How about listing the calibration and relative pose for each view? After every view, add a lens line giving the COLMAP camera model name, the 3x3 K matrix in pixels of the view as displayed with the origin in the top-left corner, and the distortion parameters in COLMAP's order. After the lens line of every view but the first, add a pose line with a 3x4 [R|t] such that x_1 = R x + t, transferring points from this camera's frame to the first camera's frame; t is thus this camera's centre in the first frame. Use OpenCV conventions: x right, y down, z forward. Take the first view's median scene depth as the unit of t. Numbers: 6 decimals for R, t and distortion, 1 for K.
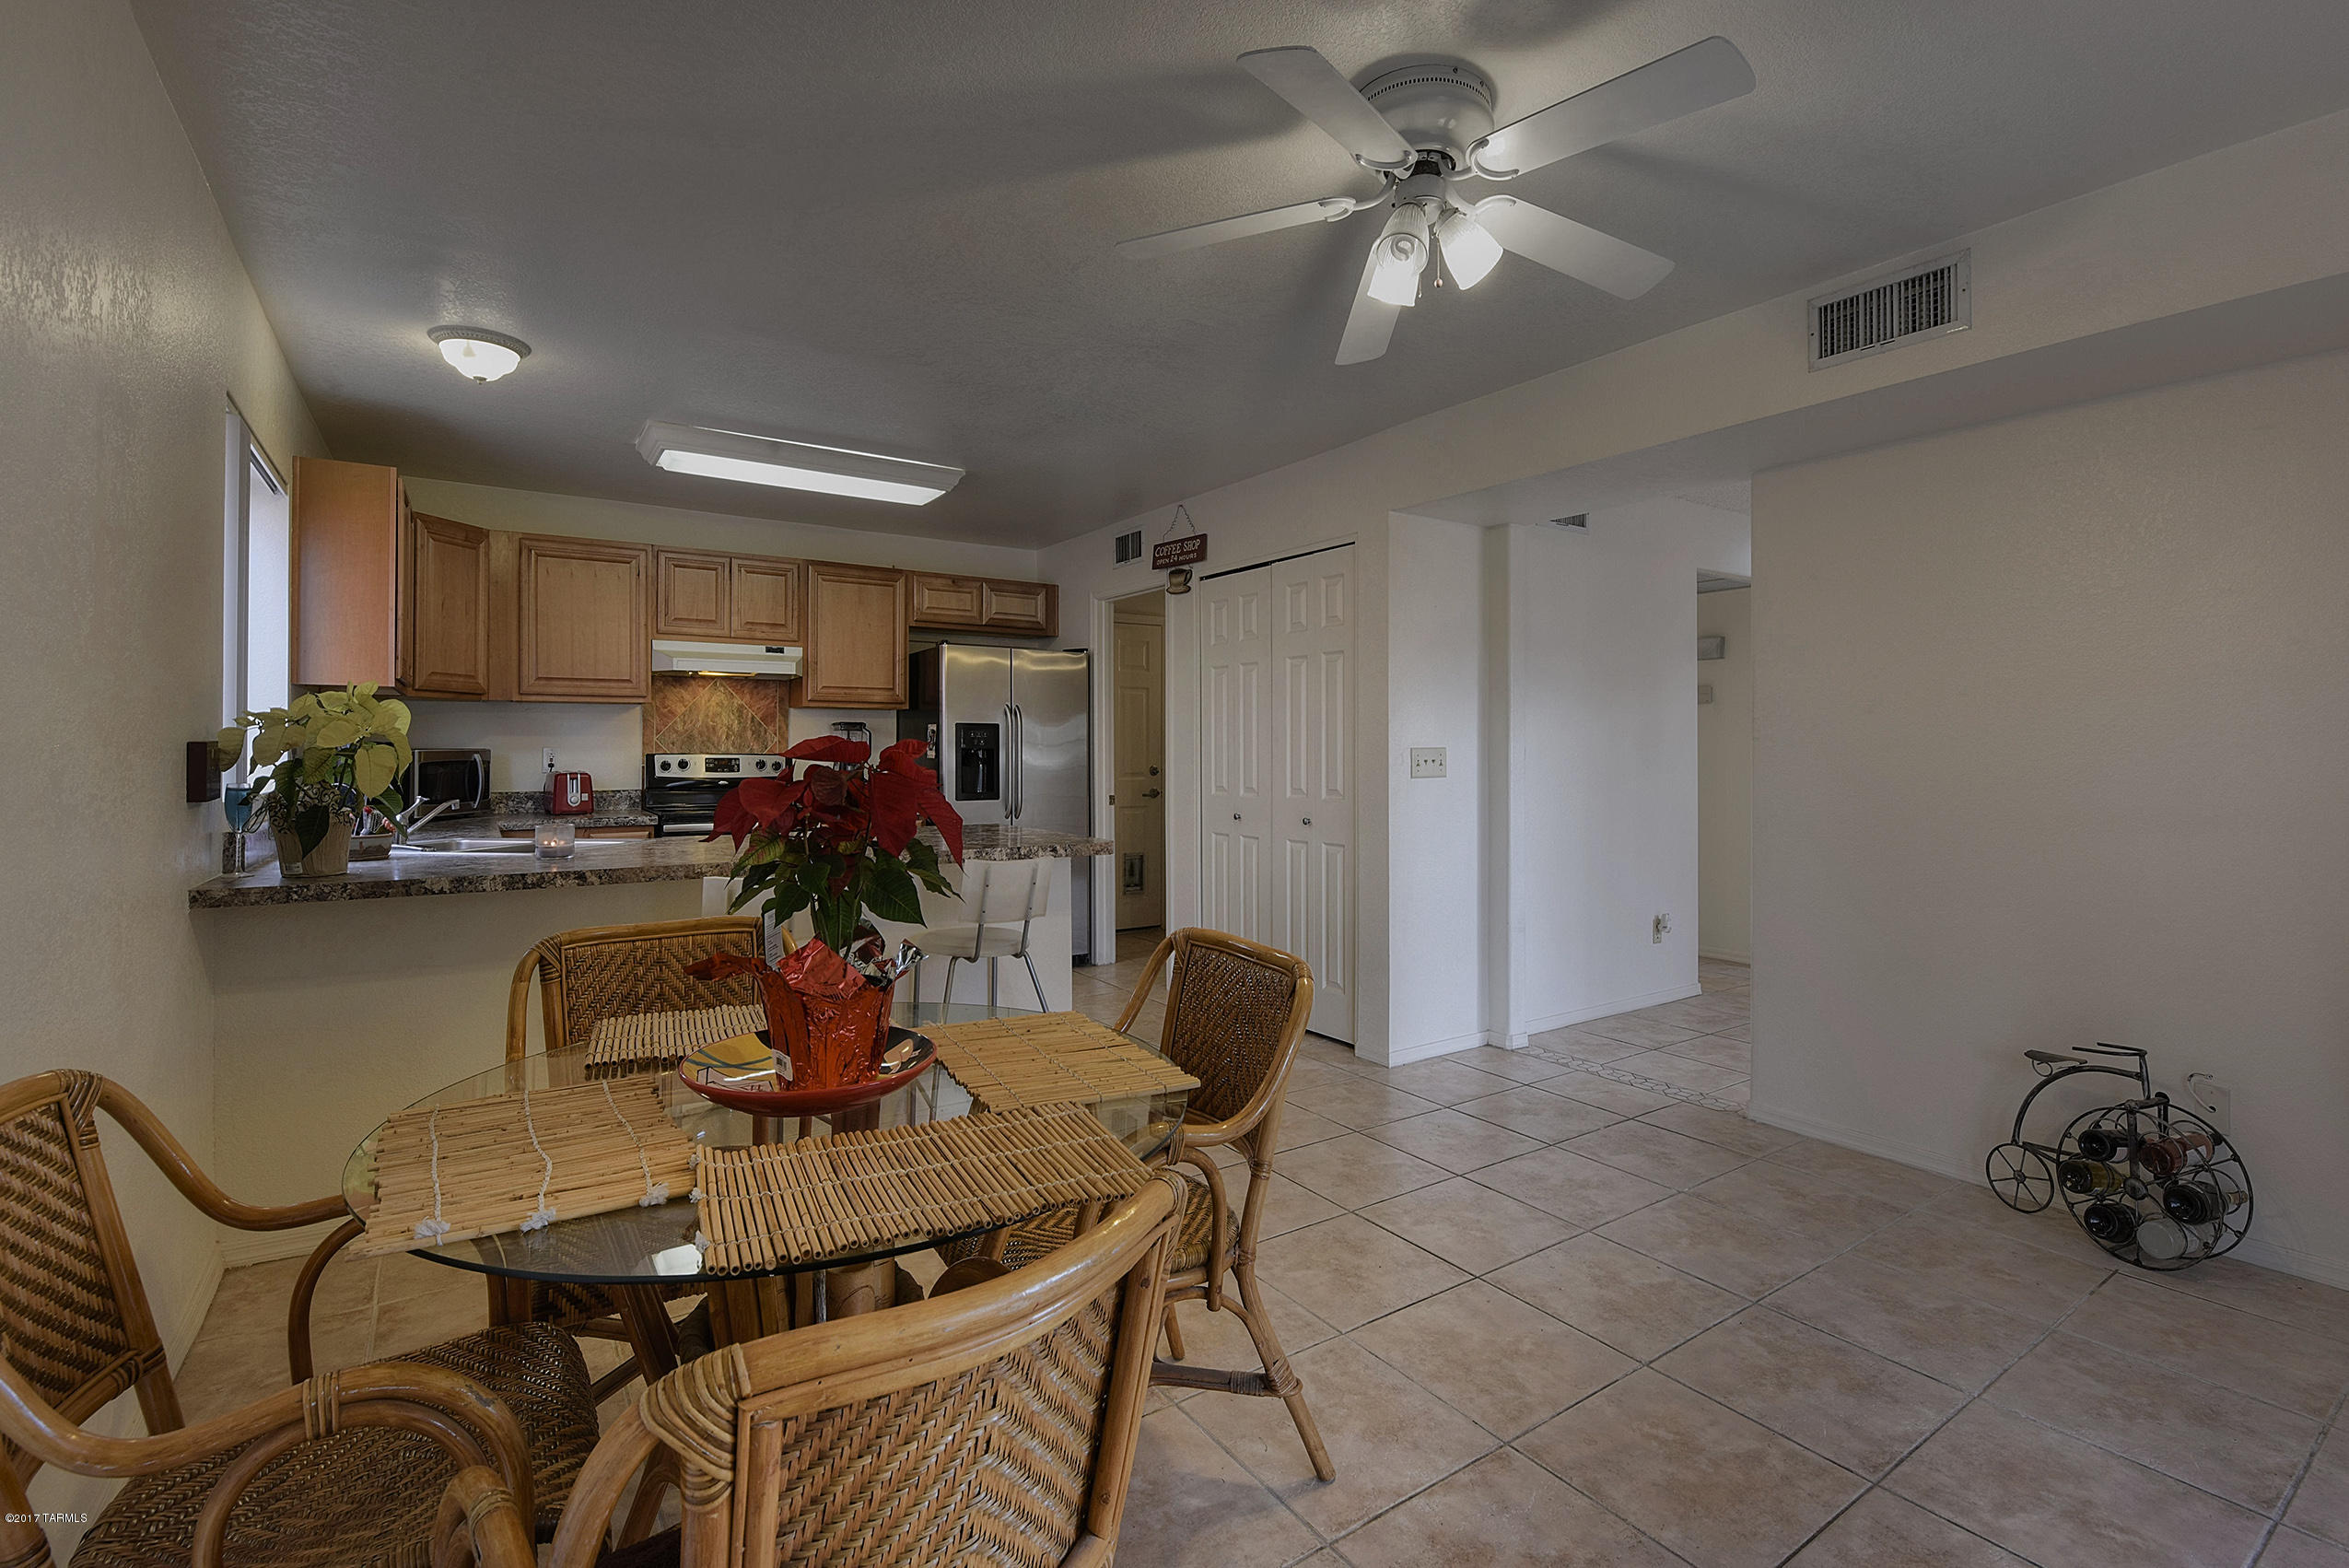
lens RADIAL K [[1059.2, 0, 1233.1], [0, 1059.2, 759.6], [0, 0, 1]] dist [0.008545, -0.009027]
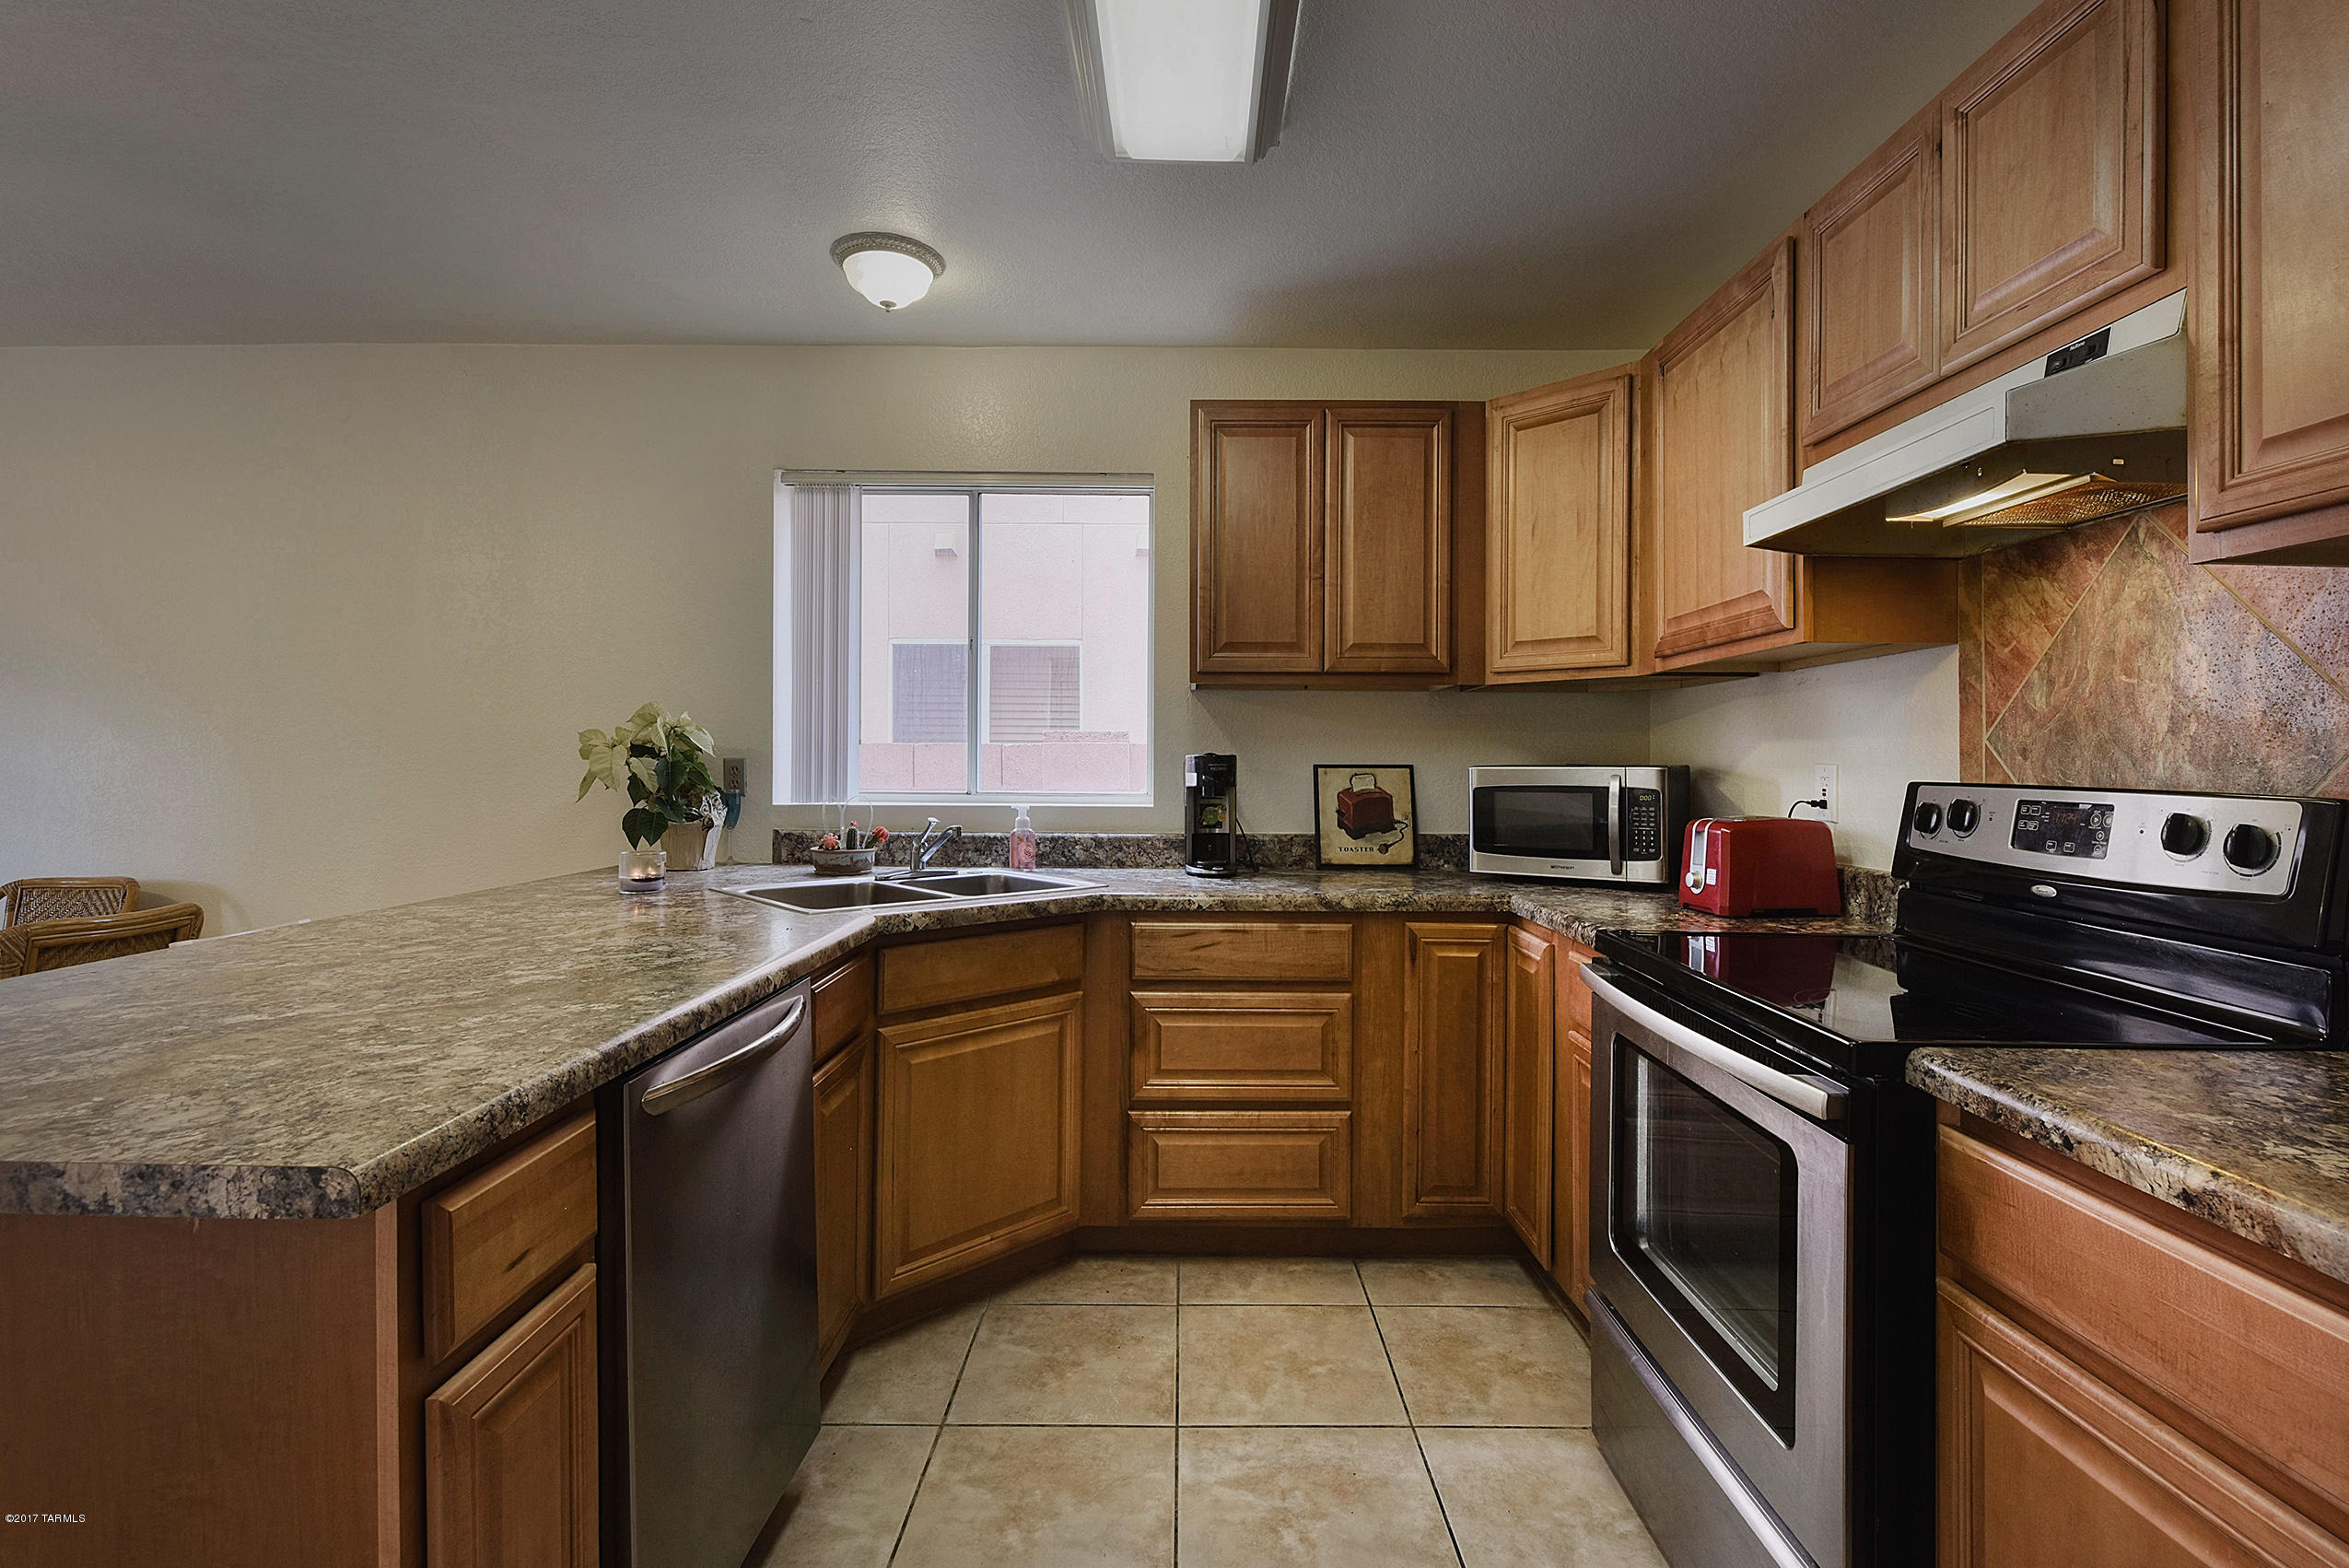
lens RADIAL K [[1059.2, 0, 1171.1], [0, 1059.2, 750.8], [0, 0, 1]] dist [0.008545, -0.009027]
pose [[-0.618150, -0.013836, -0.785938, -0.115943], [-0.015180, 0.999869, -0.005663, -0.009753], [0.785913, 0.008430, -0.618279, 0.989746]]
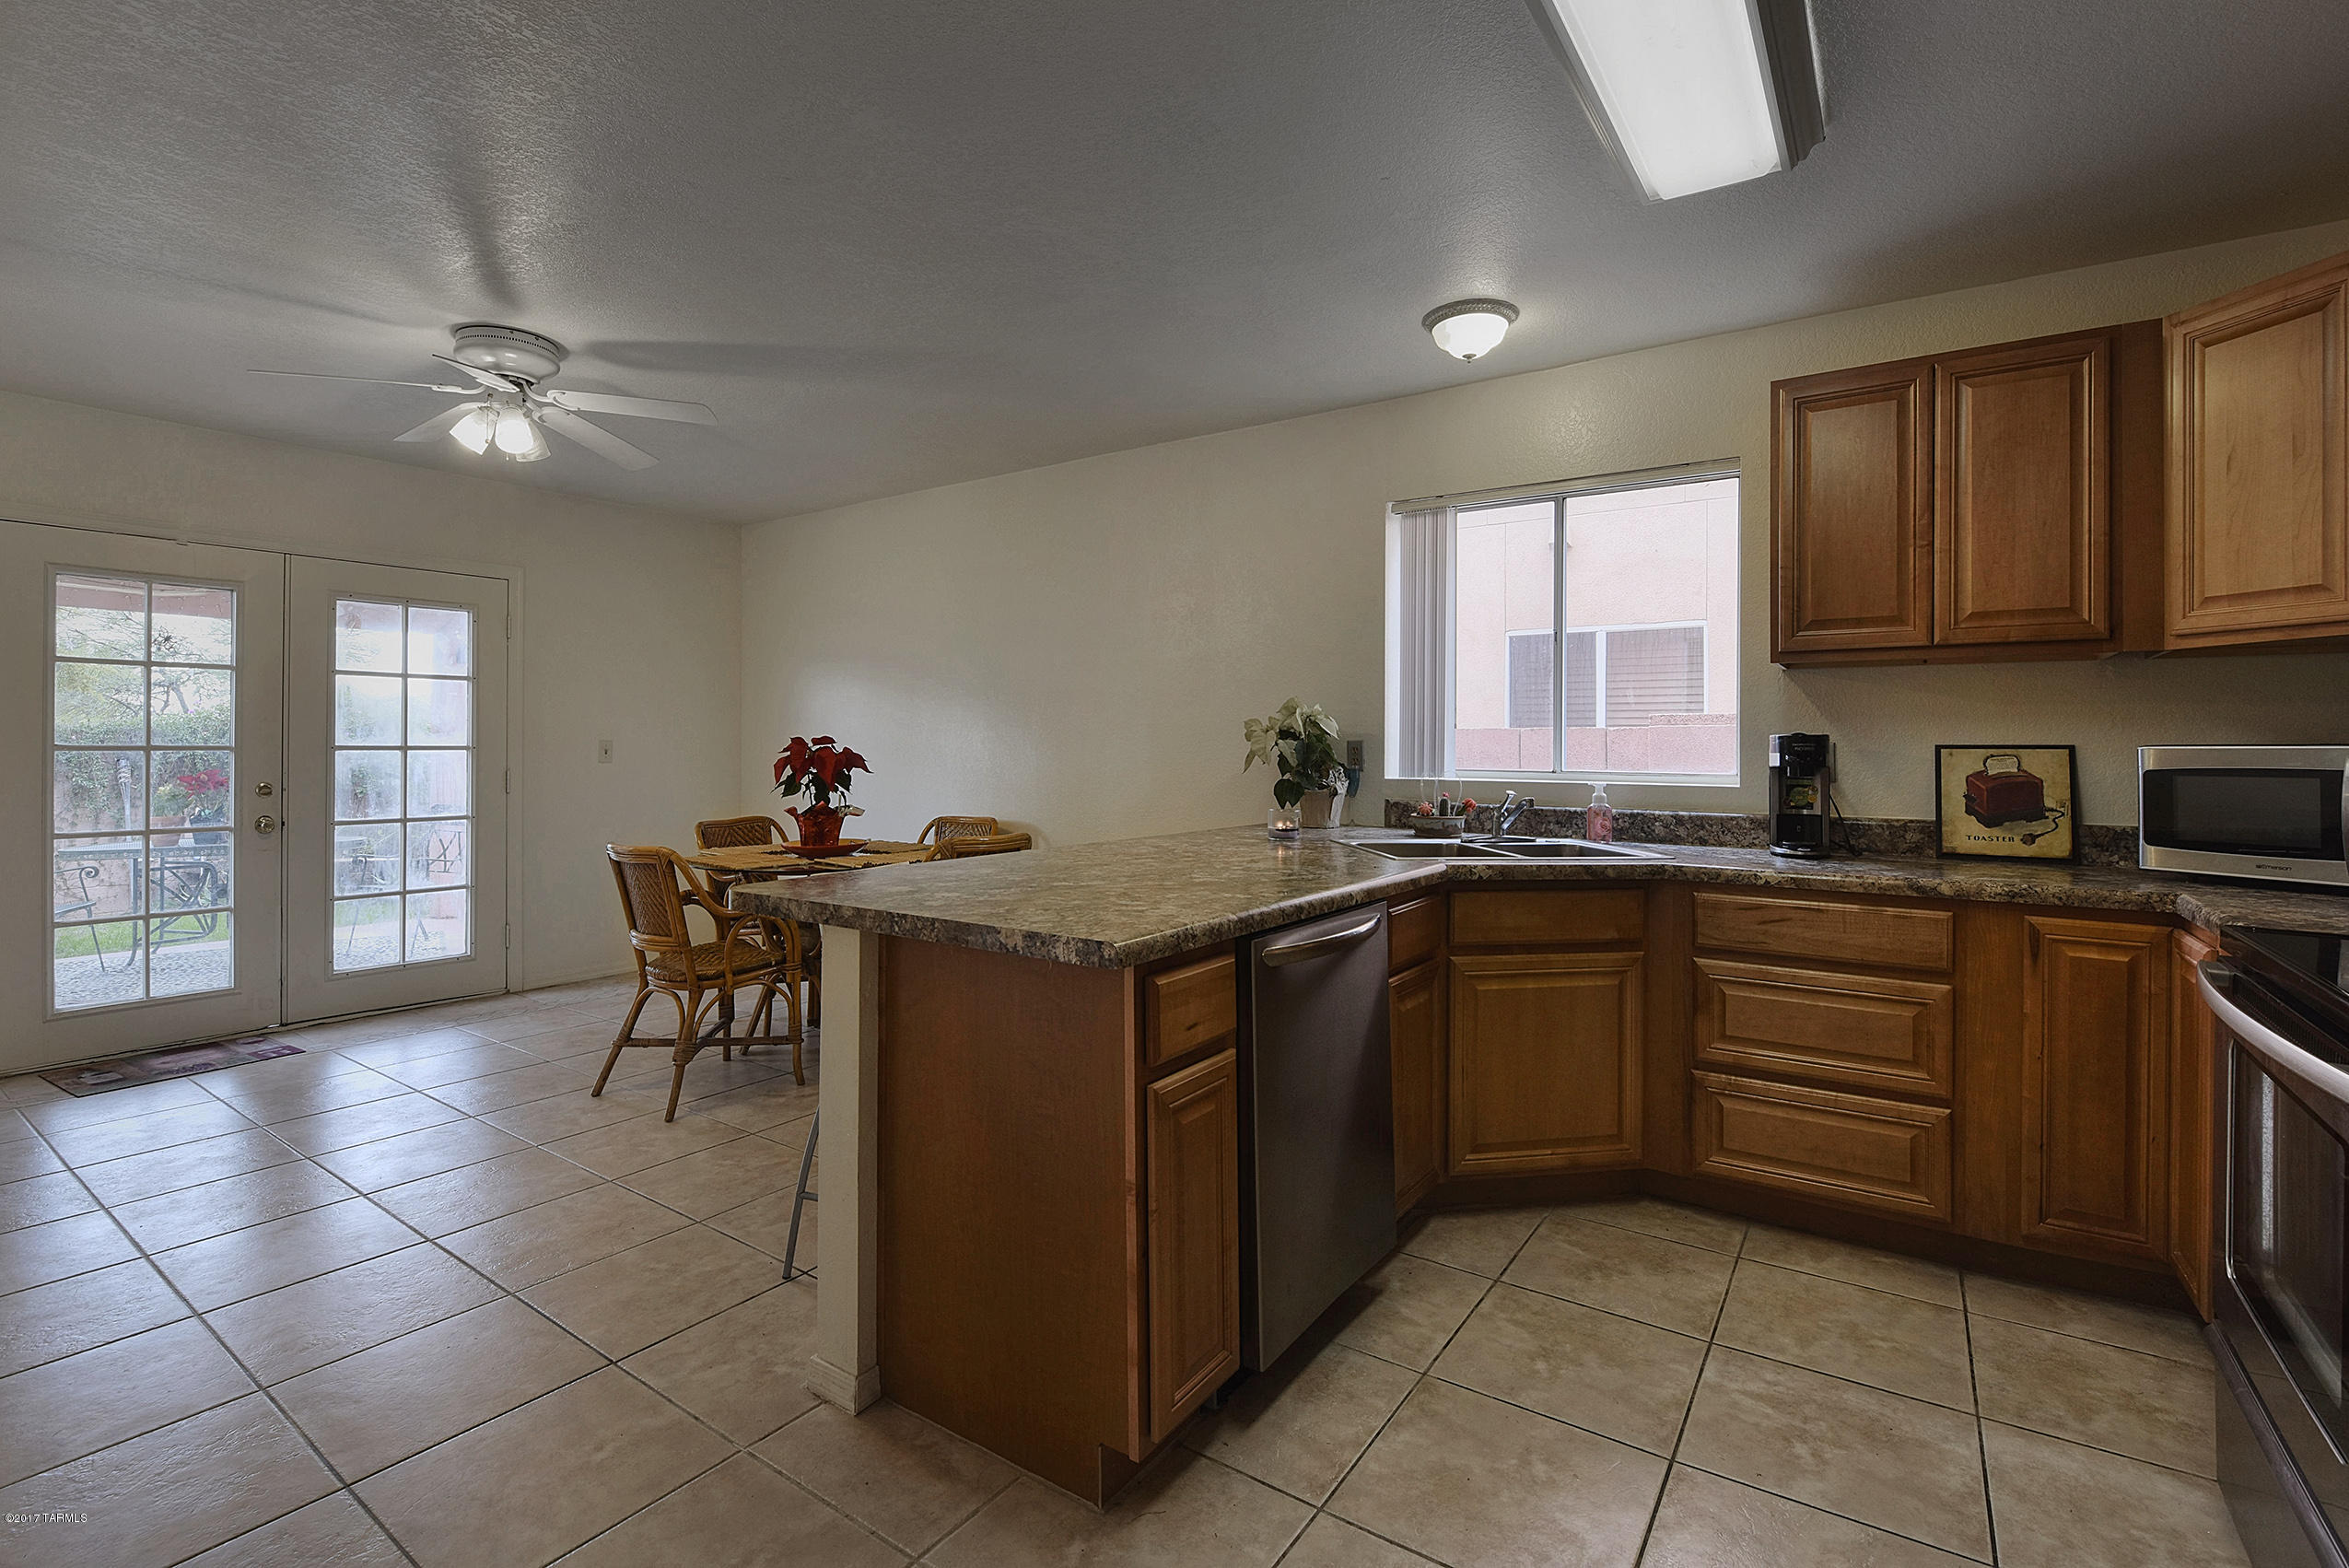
lens RADIAL K [[1059.2, 0, 1192.7], [0, 1059.2, 742.5], [0, 0, 1]] dist [0.008545, -0.009027]
pose [[-0.946464, -0.010116, -0.322650, -0.091564], [-0.011609, 0.999929, 0.002704, -0.005171], [0.322600, 0.006304, -0.946514, 1.078506]]
